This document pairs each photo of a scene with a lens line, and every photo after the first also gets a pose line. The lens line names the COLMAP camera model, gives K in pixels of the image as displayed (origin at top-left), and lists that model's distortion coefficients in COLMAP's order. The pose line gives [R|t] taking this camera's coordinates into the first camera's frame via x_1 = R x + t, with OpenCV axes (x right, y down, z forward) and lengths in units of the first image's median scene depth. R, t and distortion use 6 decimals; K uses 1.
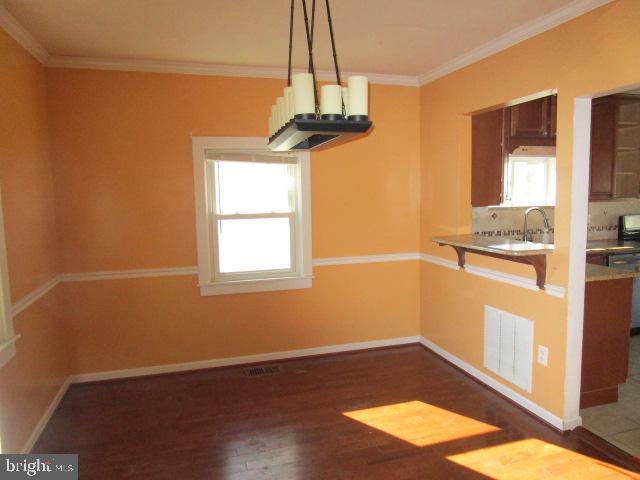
lens RADIAL K [[453.6, 0, 318.8], [0, 453.6, 239.1], [0, 0, 1]] dist [-0.019895, 0.002161]
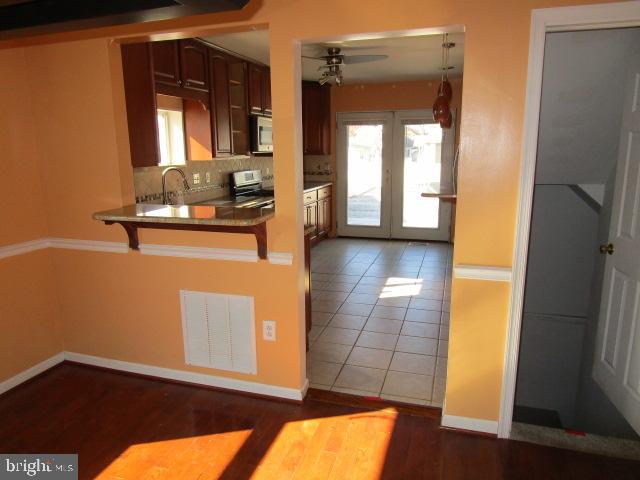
lens RADIAL K [[453.6, 0, 318.8], [0, 453.6, 239.1], [0, 0, 1]] dist [-0.019895, 0.002161]
pose [[0.561349, -0.154426, 0.813044, -0.126582], [0.083709, 0.987993, 0.129860, -0.027083], [-0.823335, -0.004838, 0.567535, 0.319894]]
